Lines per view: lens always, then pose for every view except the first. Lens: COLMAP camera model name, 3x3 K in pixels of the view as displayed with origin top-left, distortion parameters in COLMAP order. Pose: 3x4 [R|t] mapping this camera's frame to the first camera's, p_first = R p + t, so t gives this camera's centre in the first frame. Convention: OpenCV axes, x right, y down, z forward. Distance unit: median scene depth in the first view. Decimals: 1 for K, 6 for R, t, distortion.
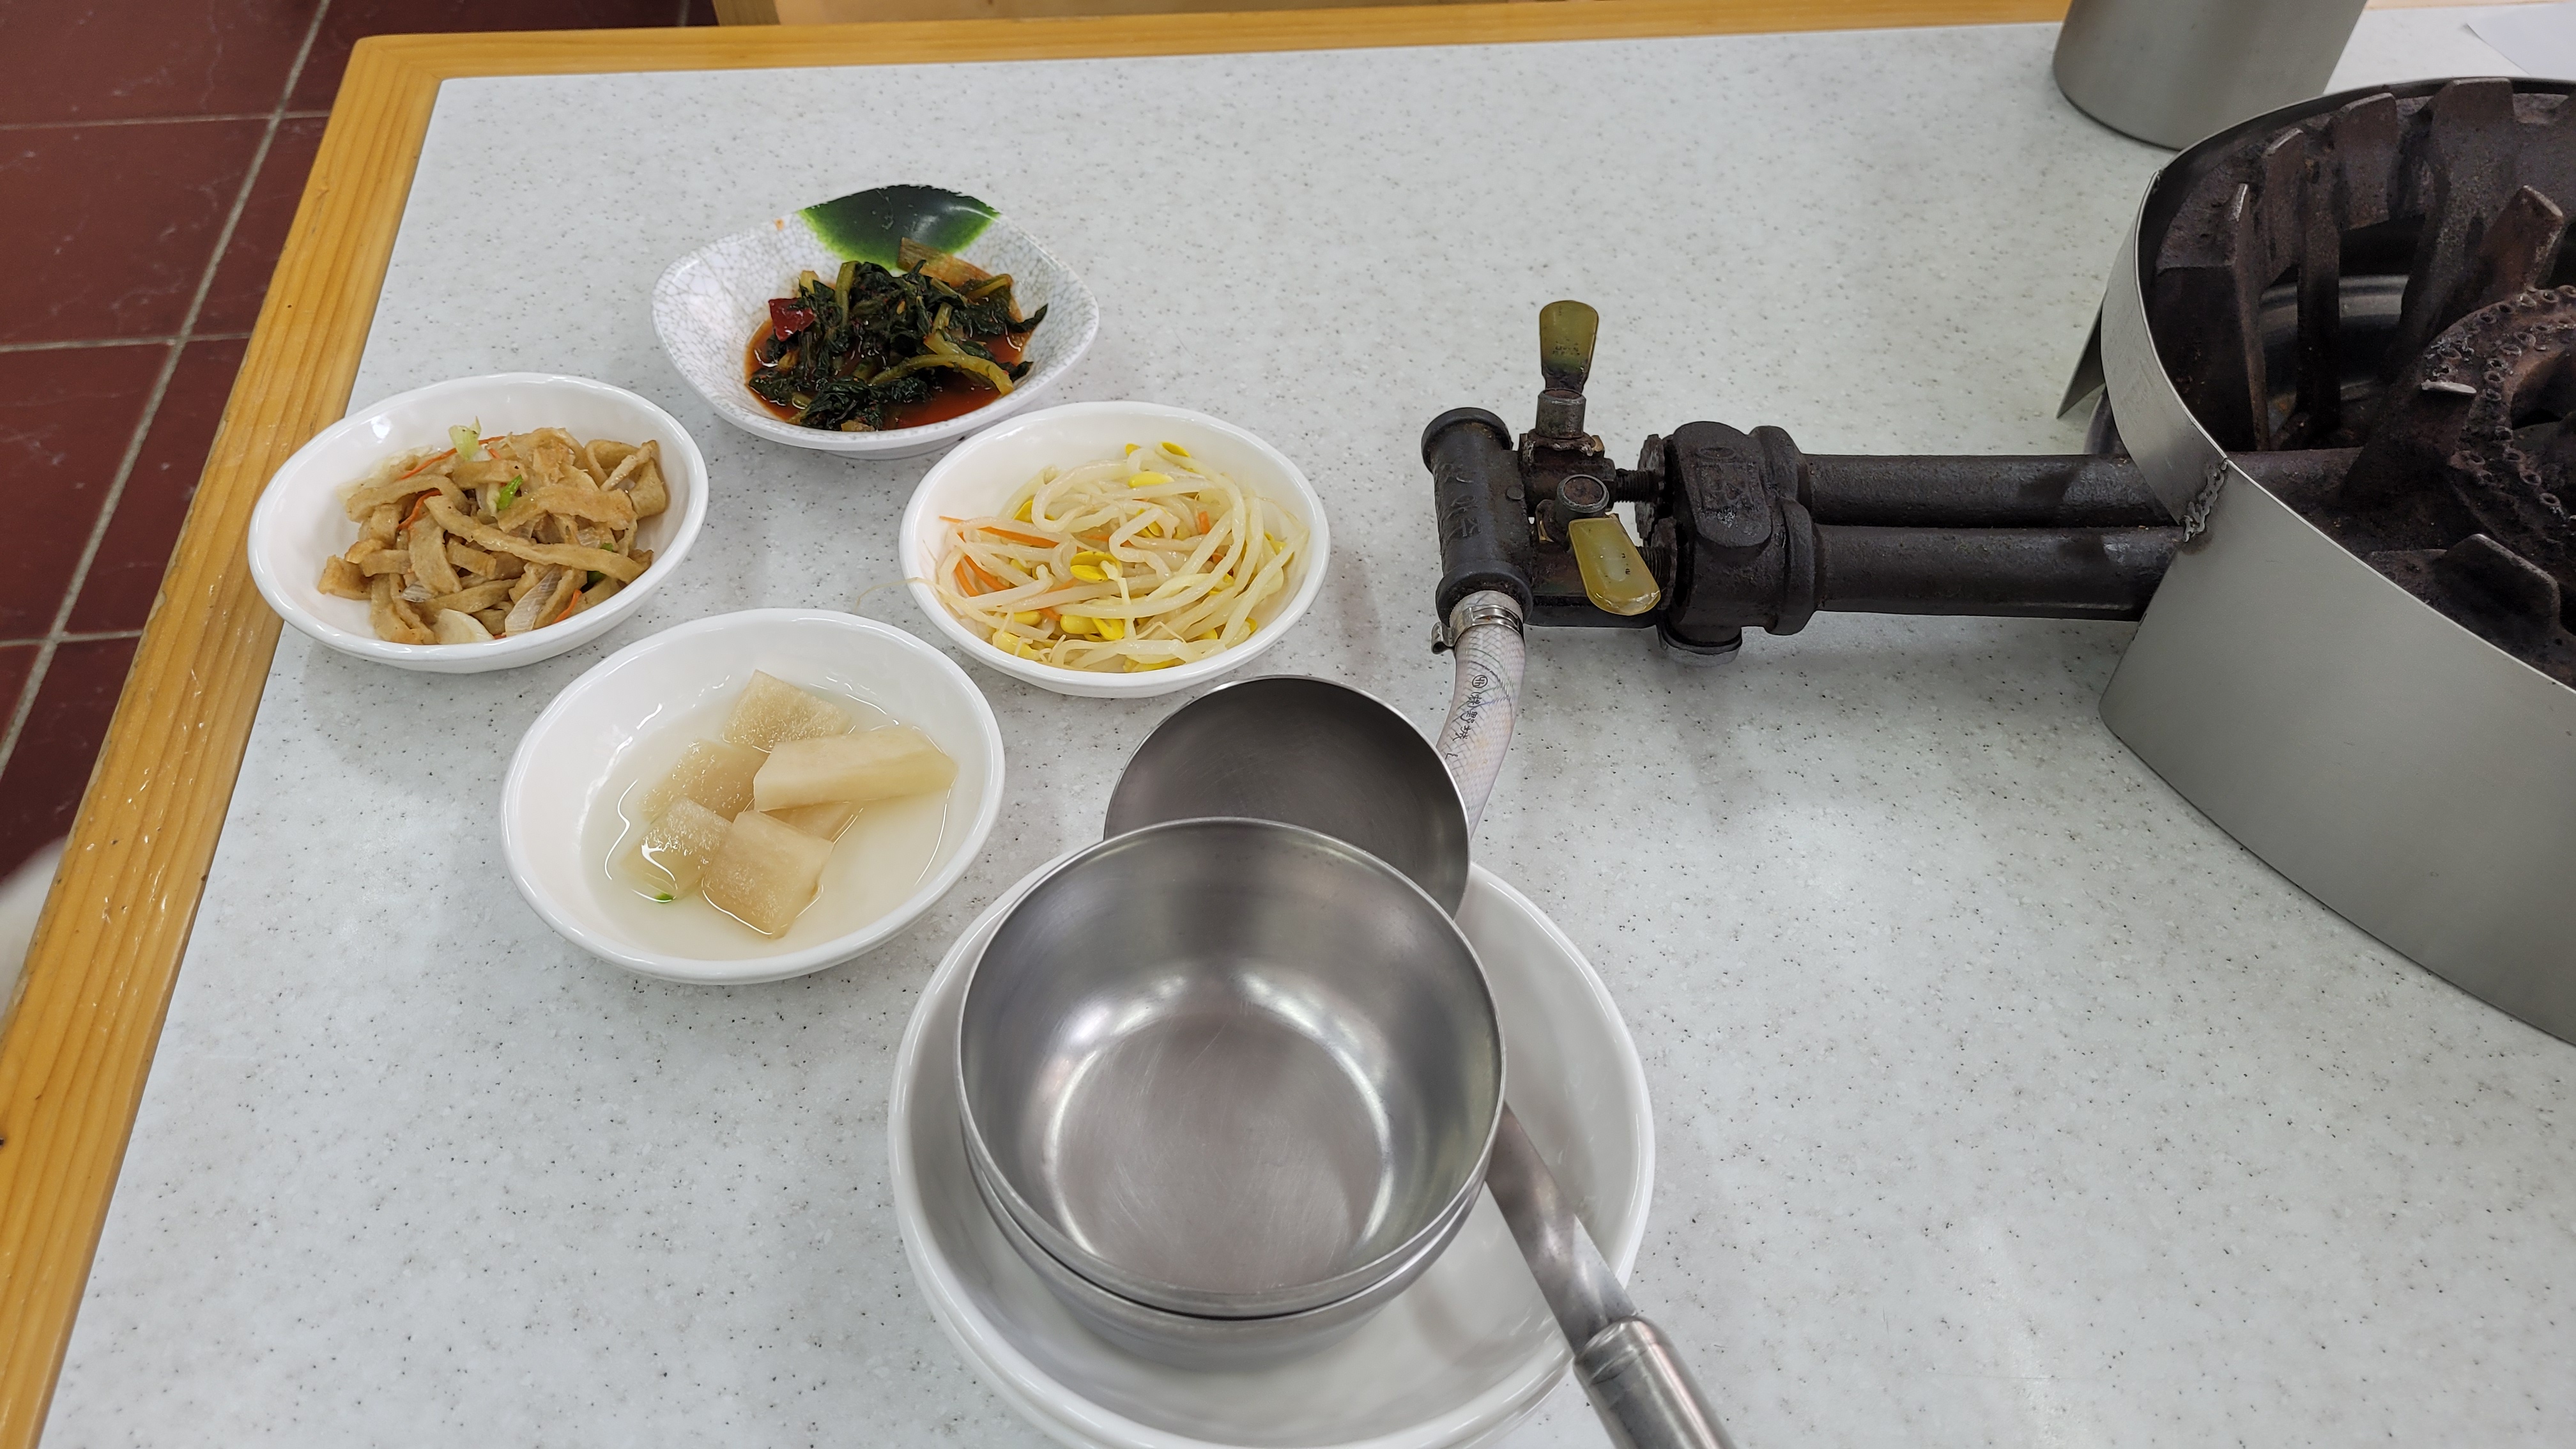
lens RADIAL K [[1967.2, 0, 1283.7], [0, 1967.2, 740.0], [0, 0, 1]] dist [0.041123, -0.039015]
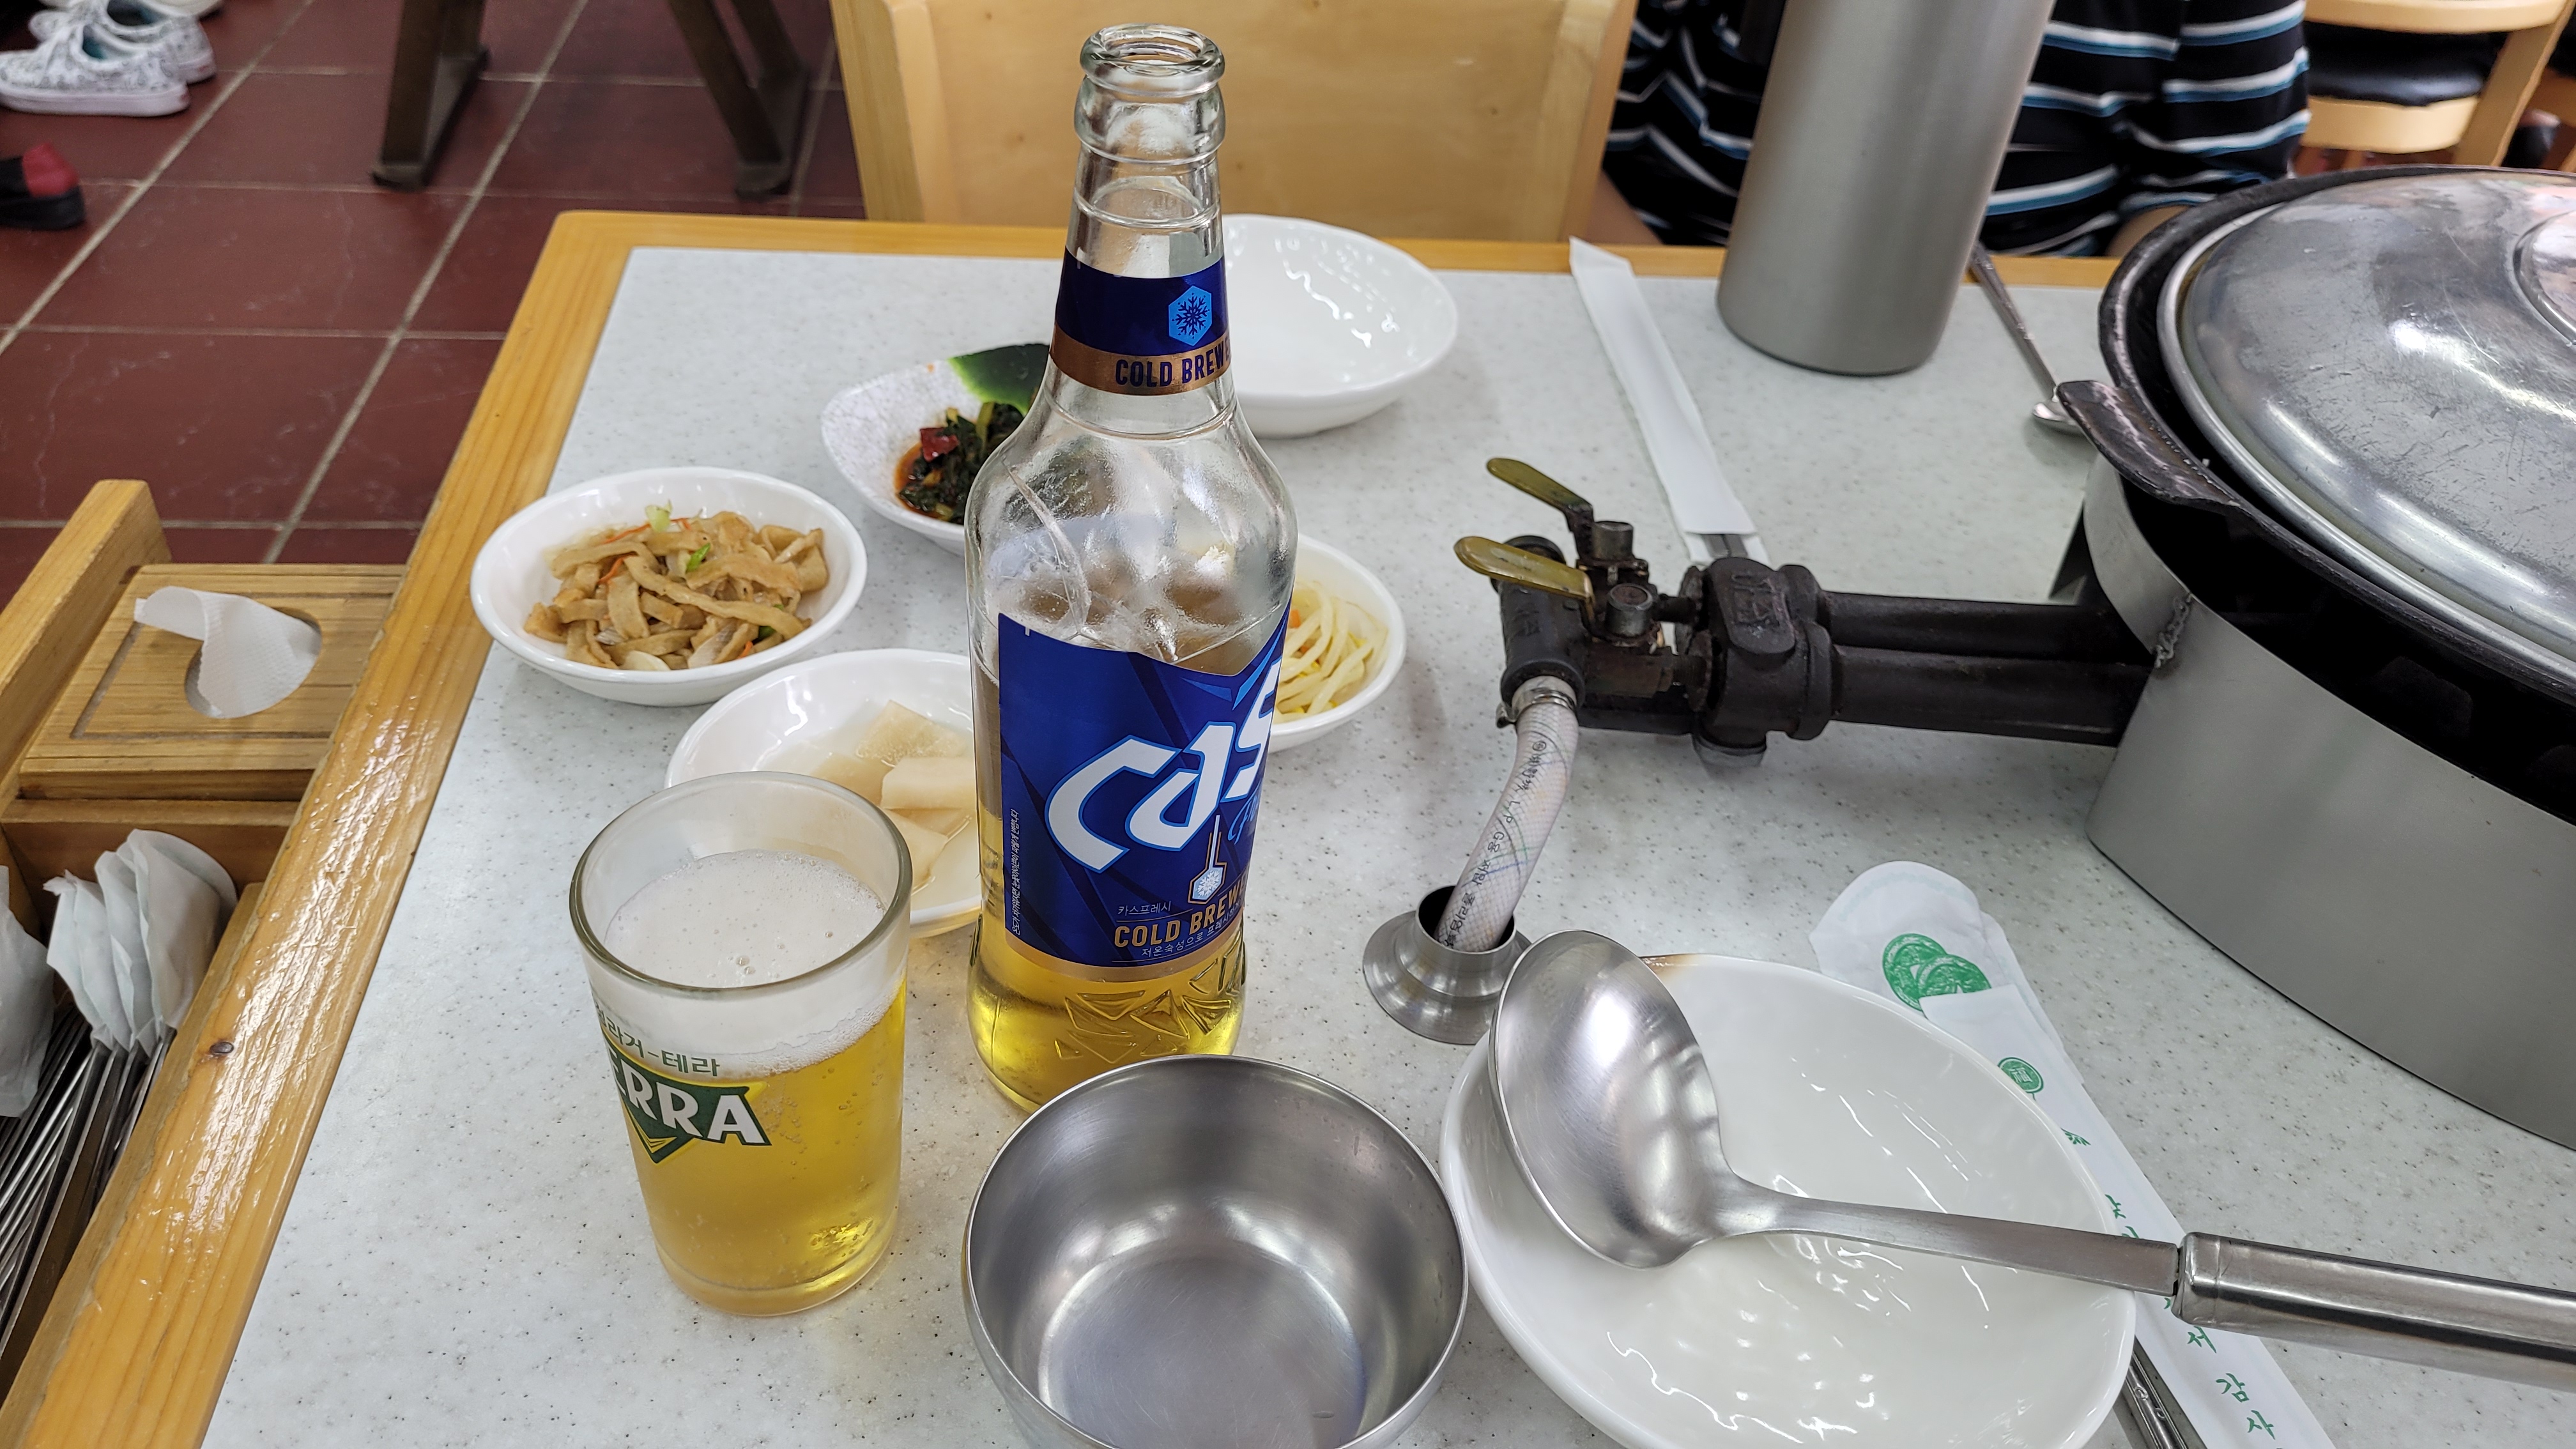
lens RADIAL K [[1967.2, 0, 1296.0], [0, 1967.2, 707.6], [0, 0, 1]] dist [0.041123, -0.039015]
pose [[0.998607, 0.052559, -0.004618, -0.033513], [-0.052631, 0.986151, -0.157279, 0.121582], [-0.003712, 0.157303, 0.987543, -0.118570]]
